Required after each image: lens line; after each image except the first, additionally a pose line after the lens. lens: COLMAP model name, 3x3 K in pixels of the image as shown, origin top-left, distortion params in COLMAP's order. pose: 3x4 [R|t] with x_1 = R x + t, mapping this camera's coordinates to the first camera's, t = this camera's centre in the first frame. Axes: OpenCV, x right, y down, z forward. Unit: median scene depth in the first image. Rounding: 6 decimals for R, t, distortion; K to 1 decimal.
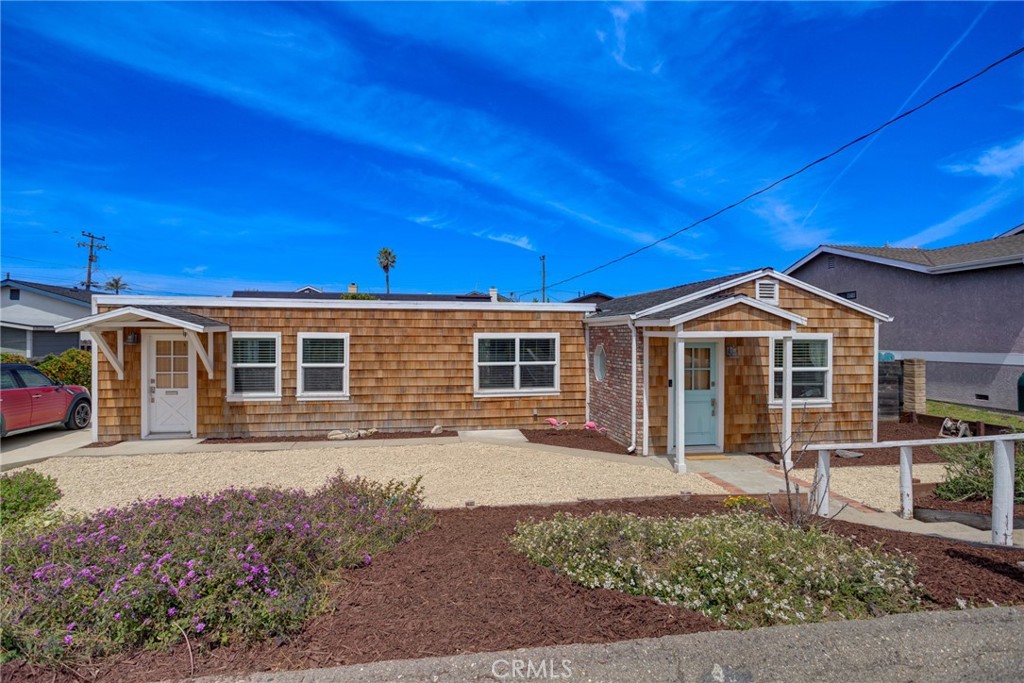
lens RADIAL K [[510.3, 0, 515.3], [0, 510.3, 343.6], [0, 0, 1]] dist [-0.009708, 0.003080]
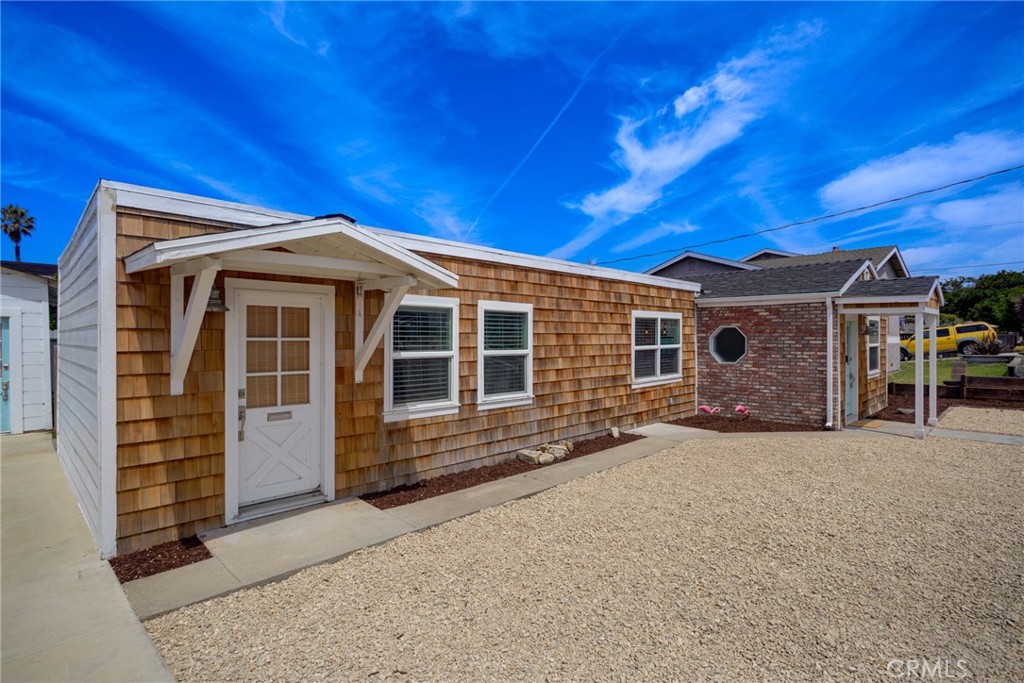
lens RADIAL K [[510.3, 0, 523.3], [0, 510.3, 375.8], [0, 0, 1]] dist [-0.009708, 0.003080]
pose [[0.812099, -0.049661, 0.581403, -0.730216], [0.014250, 0.997763, 0.065321, 0.029370], [-0.583346, -0.044762, 0.810990, 0.457000]]
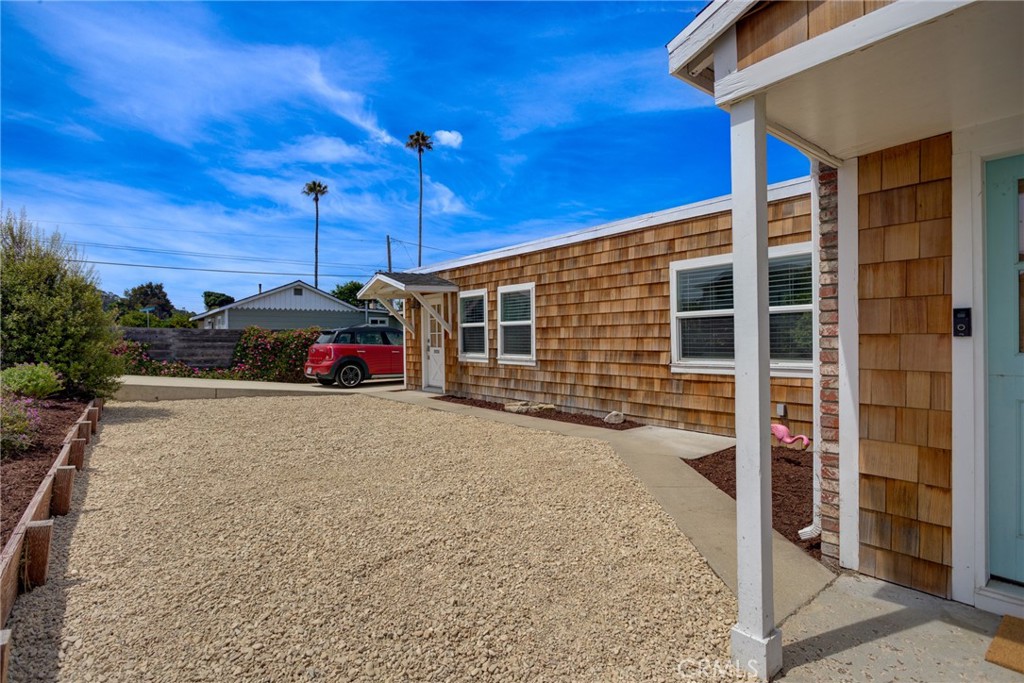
lens RADIAL K [[506.9, 0, 513.4], [0, 506.9, 340.5], [0, 0, 1]] dist [-0.017058, 0.006755]
pose [[0.477131, -0.005469, -0.878815, 0.357676], [0.001480, 0.999984, -0.005419, 0.075361], [0.878831, 0.001285, 0.477132, 0.589746]]
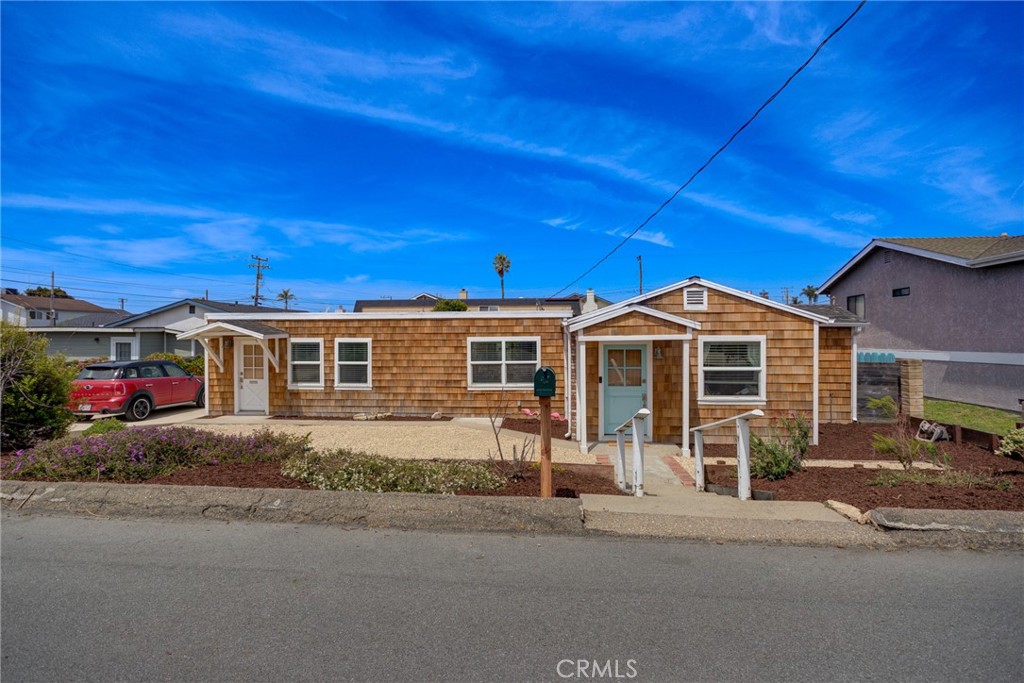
lens RADIAL K [[510.3, 0, 515.3], [0, 510.3, 336.9], [0, 0, 1]] dist [-0.009708, 0.003080]
pose [[0.964882, -0.008206, -0.262555, 0.363283], [0.004709, 0.999892, -0.013946, -0.004158], [0.262641, 0.012220, 0.964816, -0.148913]]
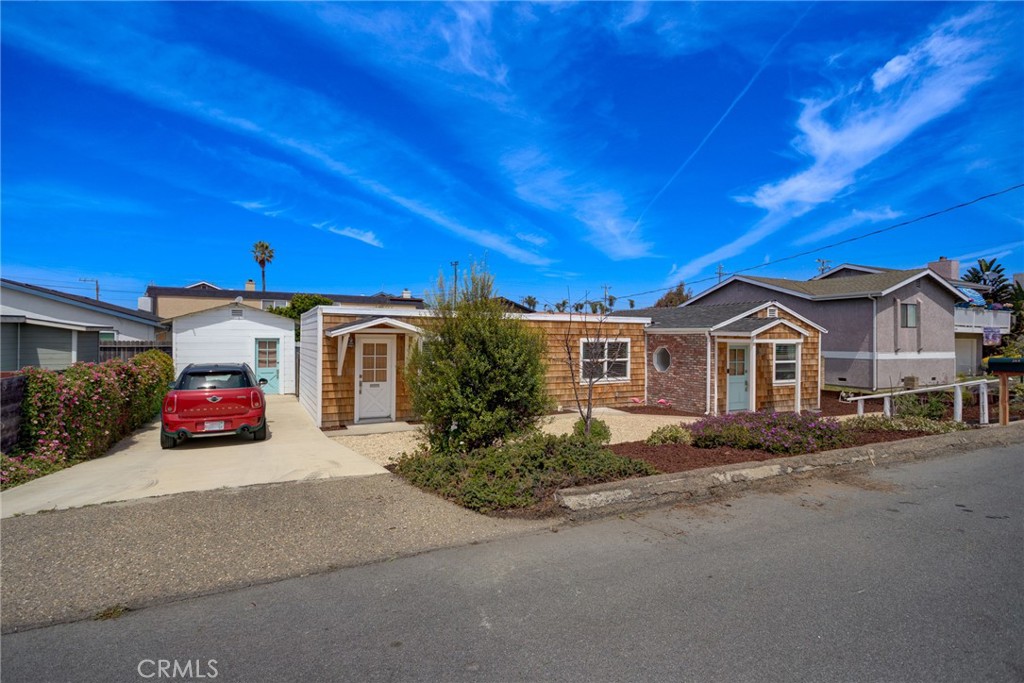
lens RADIAL K [[510.3, 0, 519.9], [0, 510.3, 348.8], [0, 0, 1]] dist [-0.009708, 0.003080]
pose [[0.952777, -0.000702, 0.303669, -0.682775], [-0.002506, 0.999945, 0.010175, -0.005589], [-0.303659, -0.010455, 0.952723, -0.271239]]
